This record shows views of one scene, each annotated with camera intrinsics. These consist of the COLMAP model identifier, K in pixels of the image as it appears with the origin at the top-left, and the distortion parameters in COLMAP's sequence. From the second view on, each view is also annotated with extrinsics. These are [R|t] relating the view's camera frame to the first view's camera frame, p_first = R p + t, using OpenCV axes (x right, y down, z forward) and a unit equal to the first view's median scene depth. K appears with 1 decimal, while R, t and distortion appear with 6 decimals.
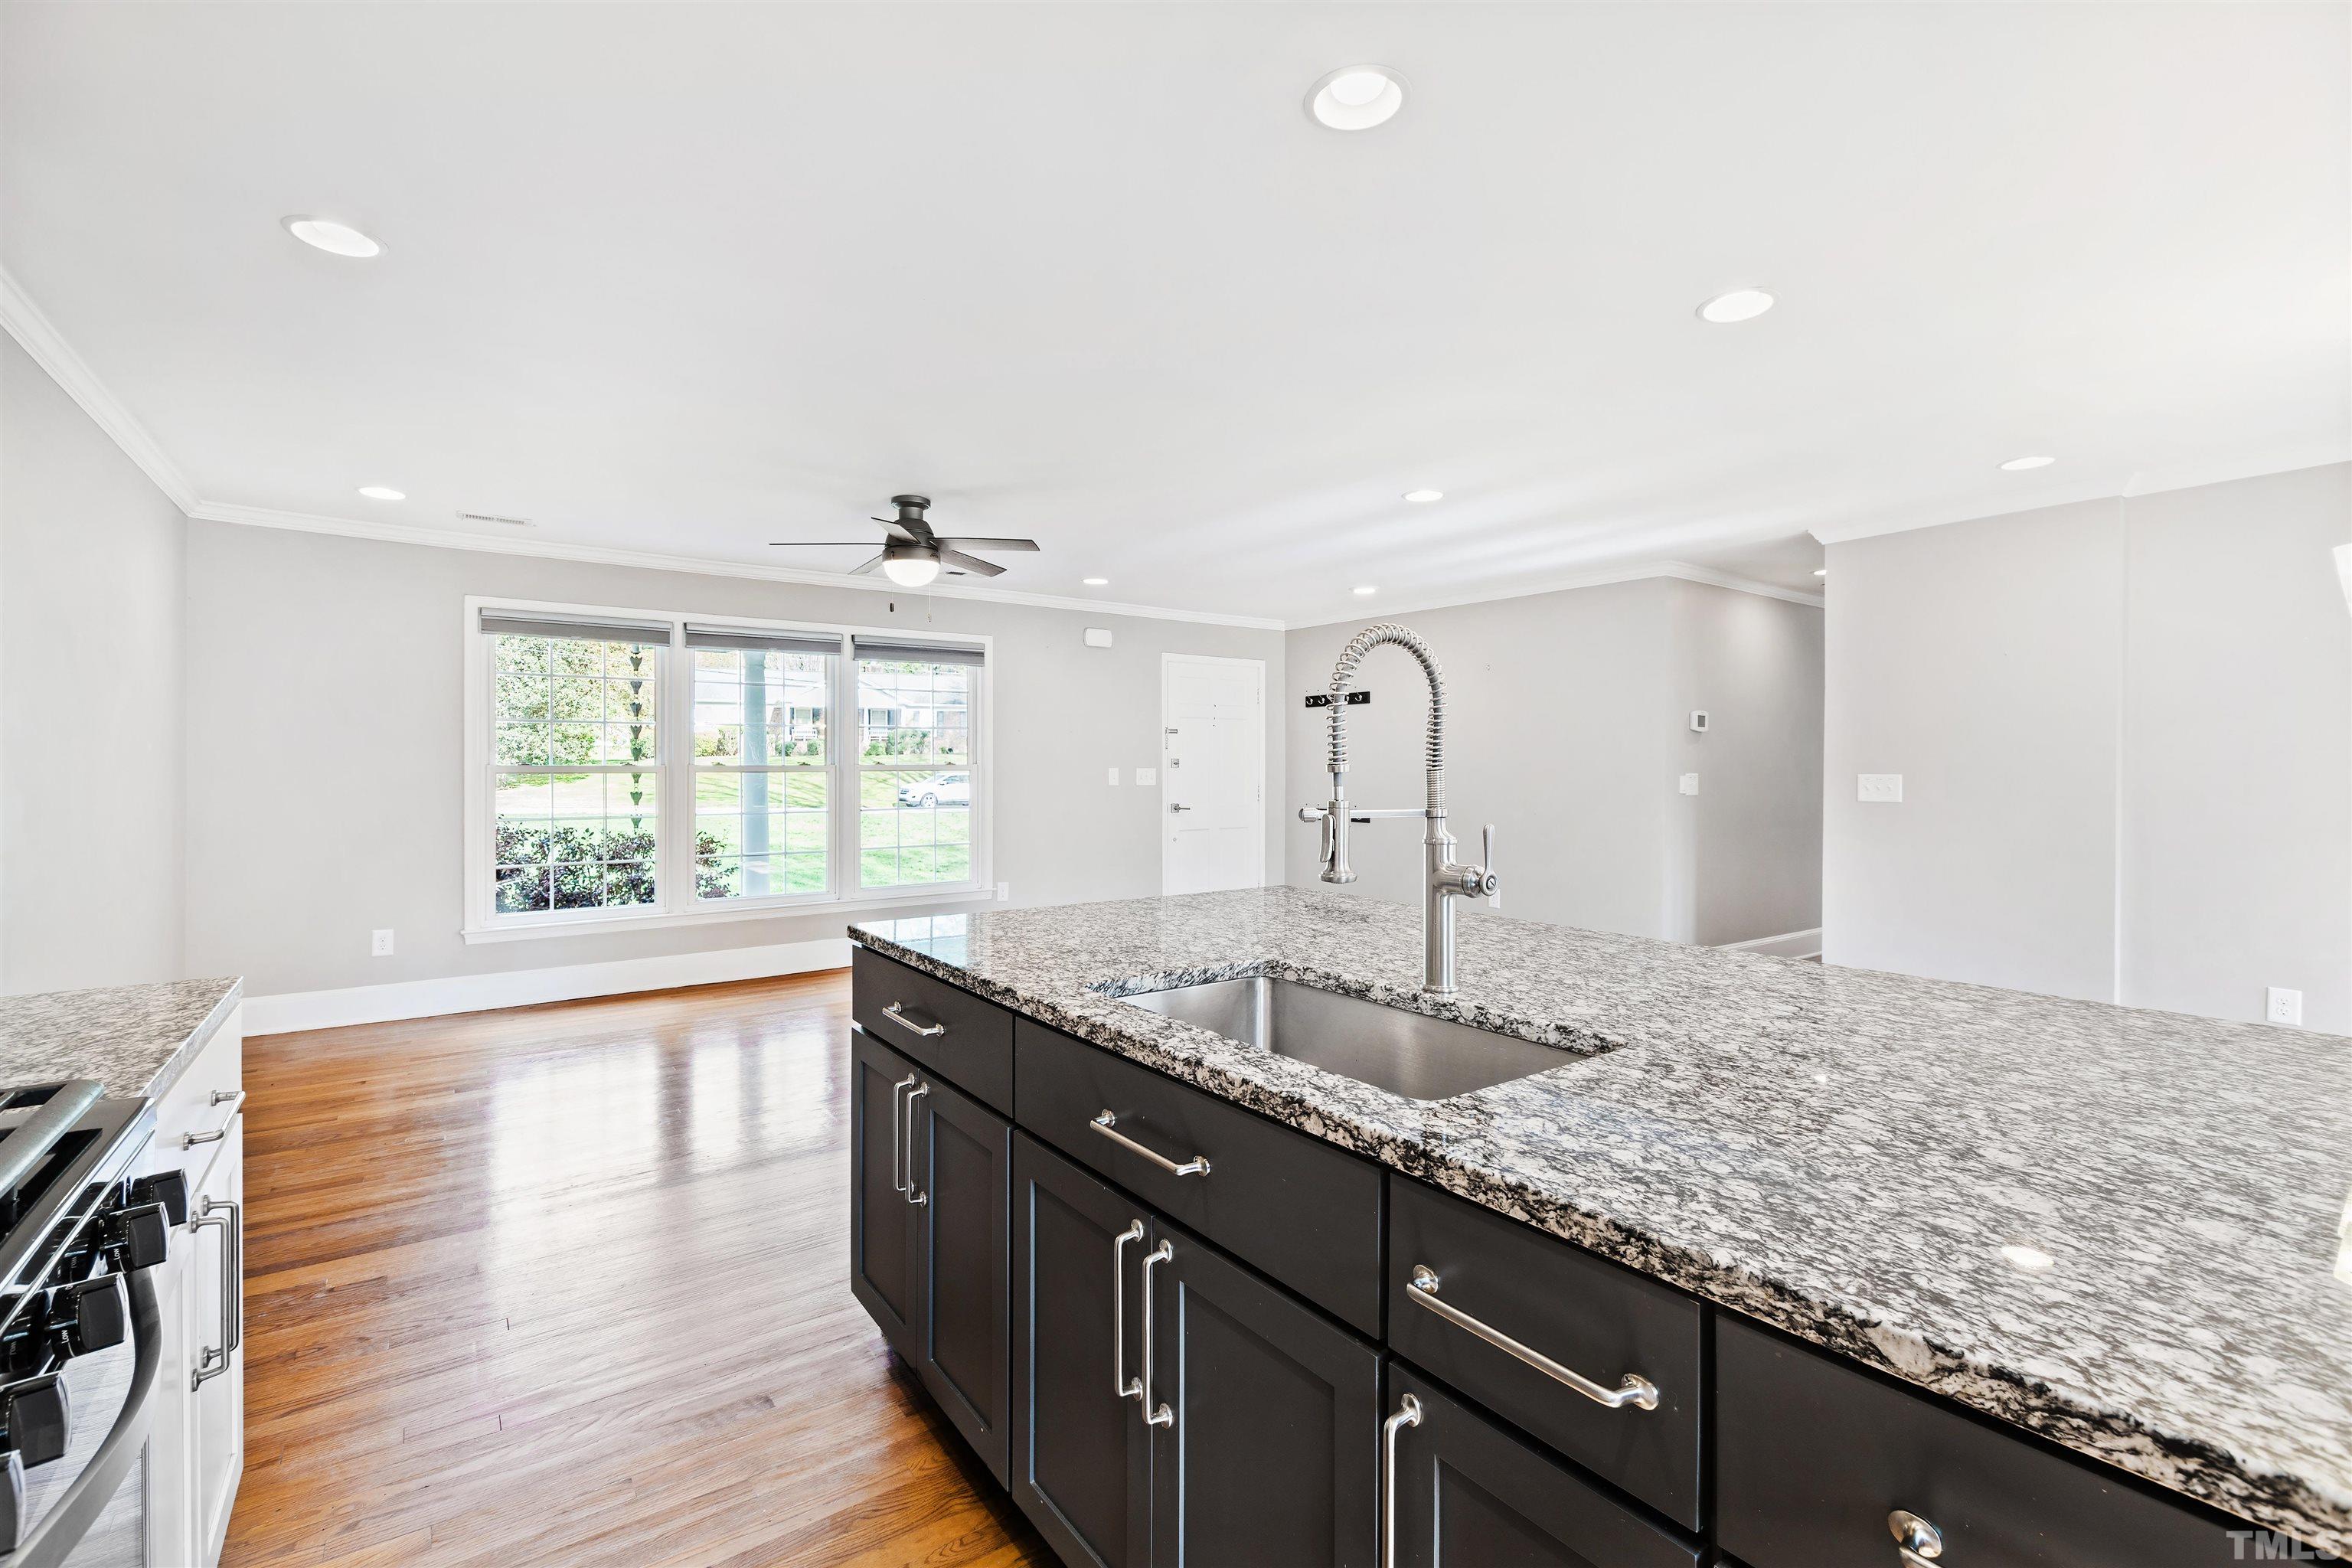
lens RADIAL K [[1011.4, 0, 1141.0], [0, 1011.4, 769.4], [0, 0, 1]] dist [0.012633, -0.007378]
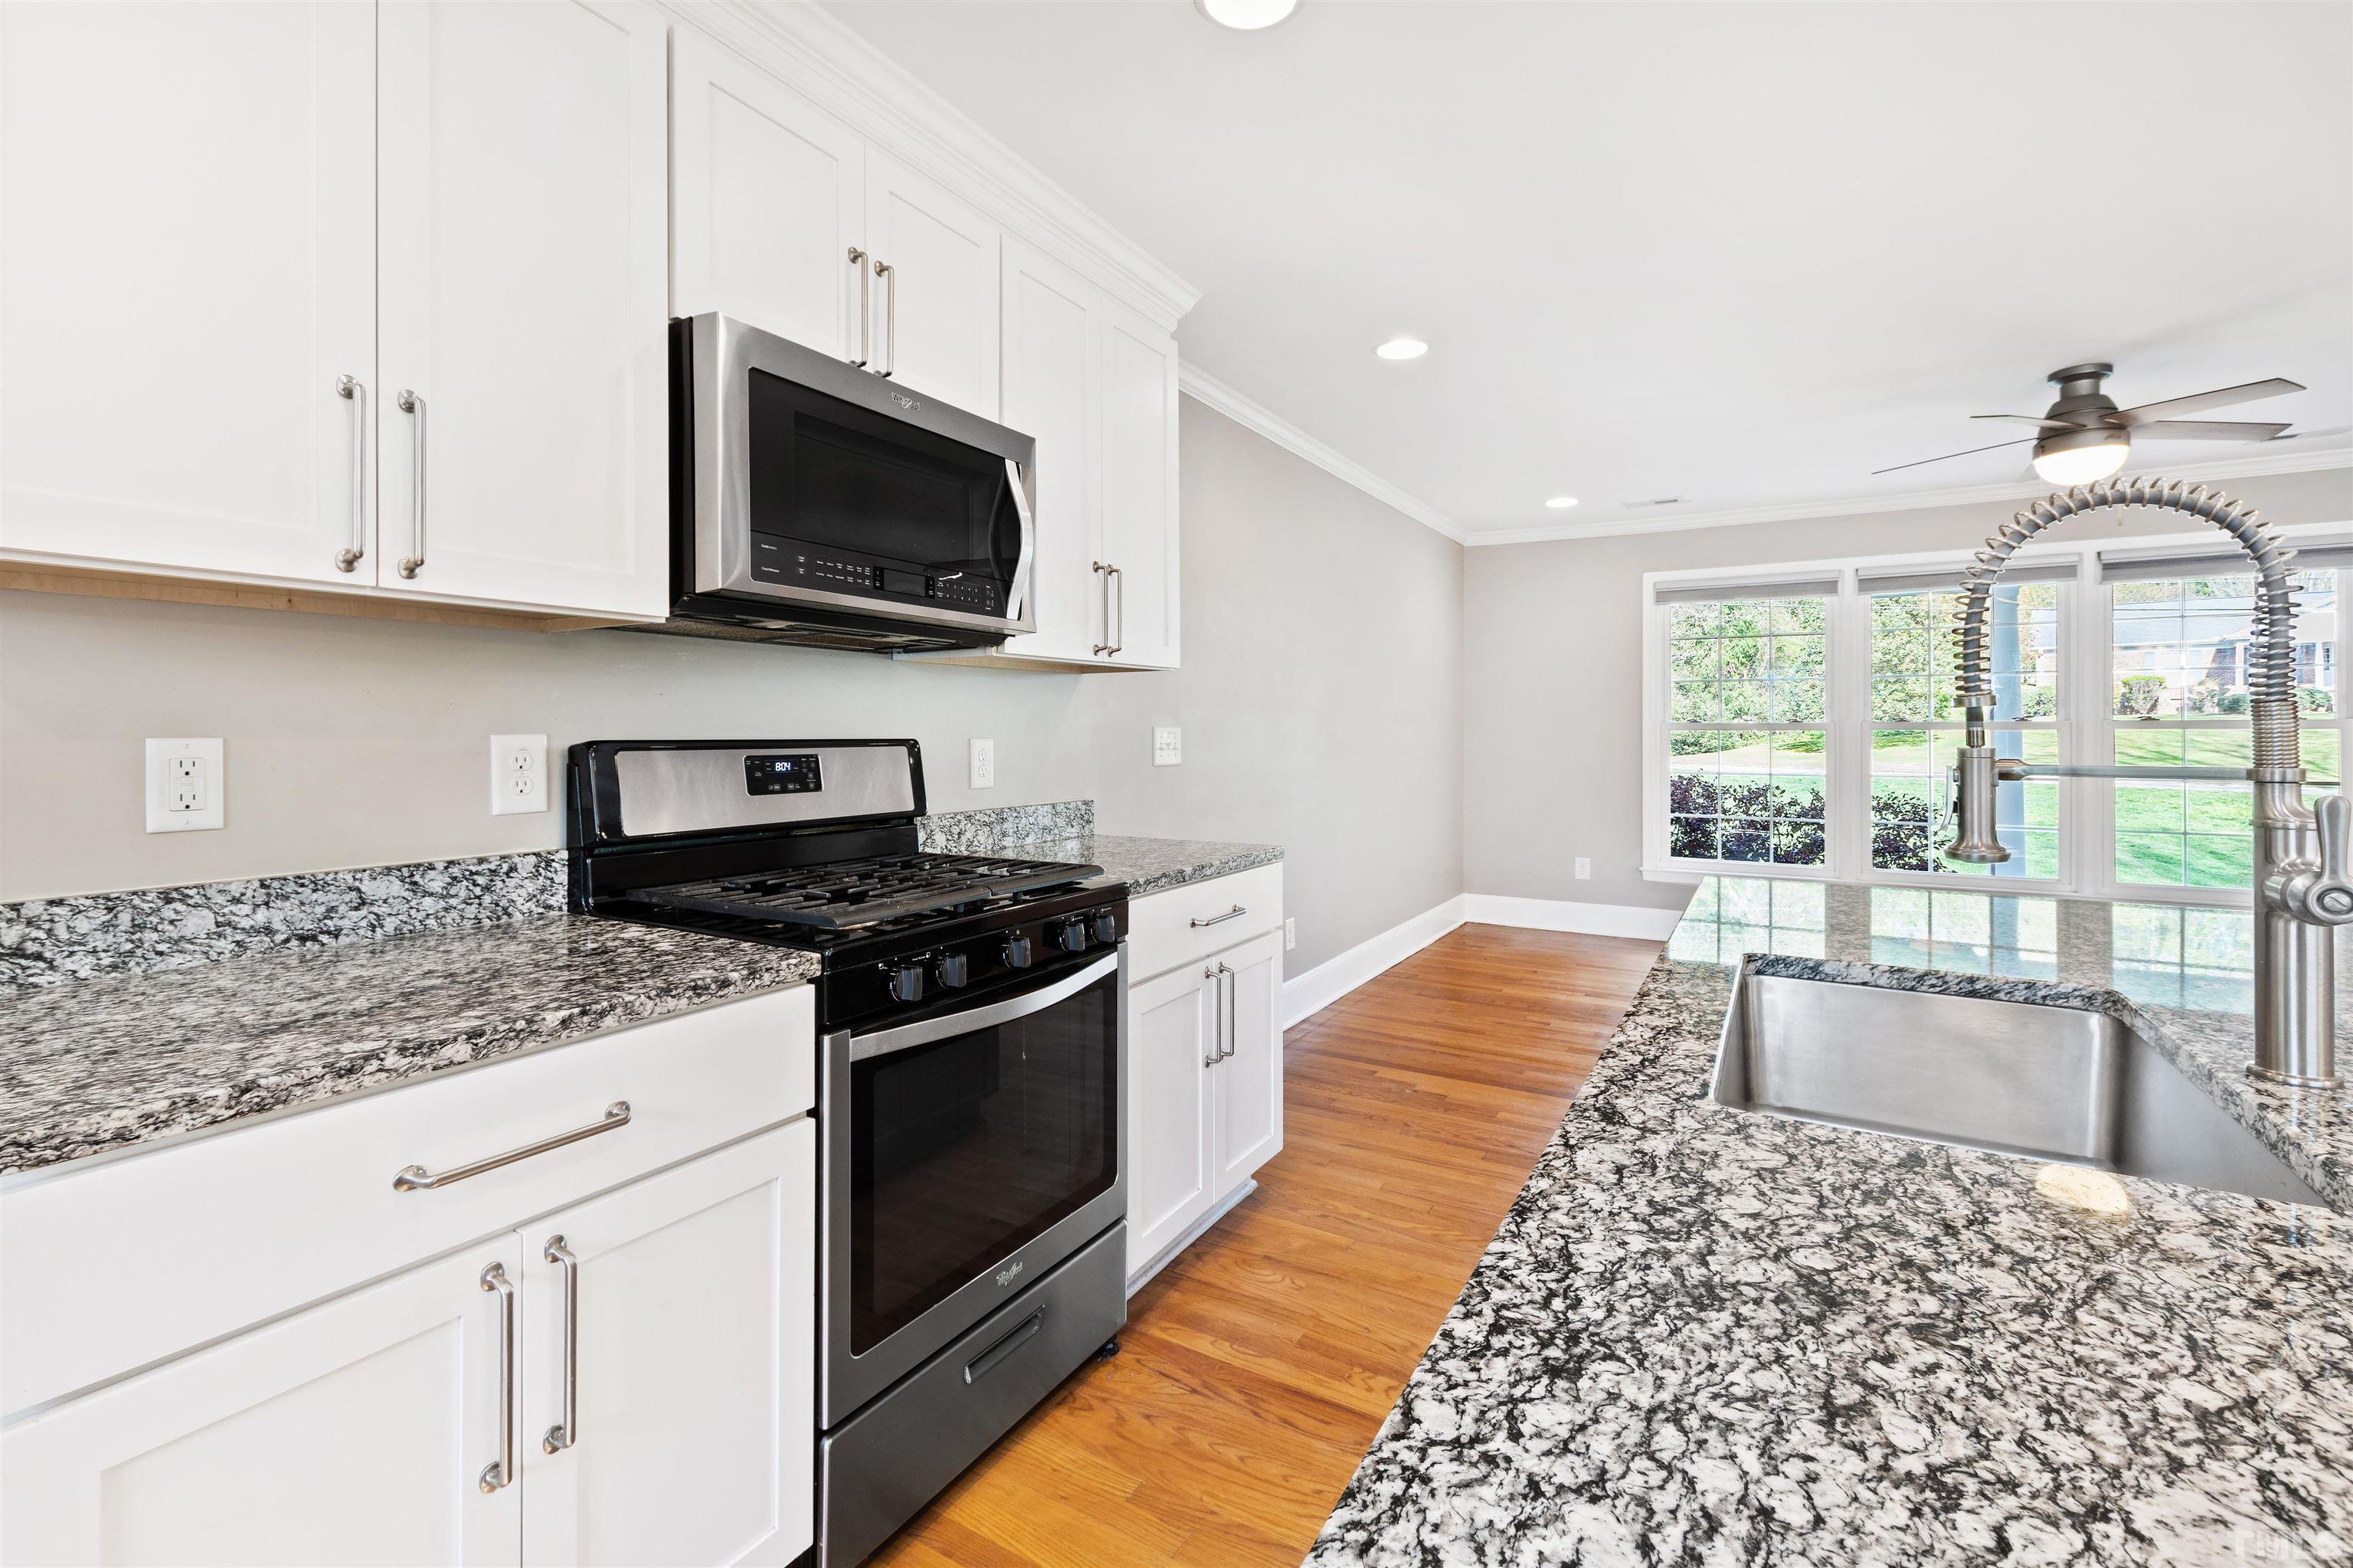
lens RADIAL K [[1023.4, 0, 1170.5], [0, 1023.4, 726.6], [0, 0, 1]] dist [-0.011092, 0.000053]
pose [[0.403397, -0.001921, -0.915023, 0.929290], [-0.002477, 0.999992, -0.003191, 0.030592], [0.915022, 0.003554, 0.403389, 0.291723]]
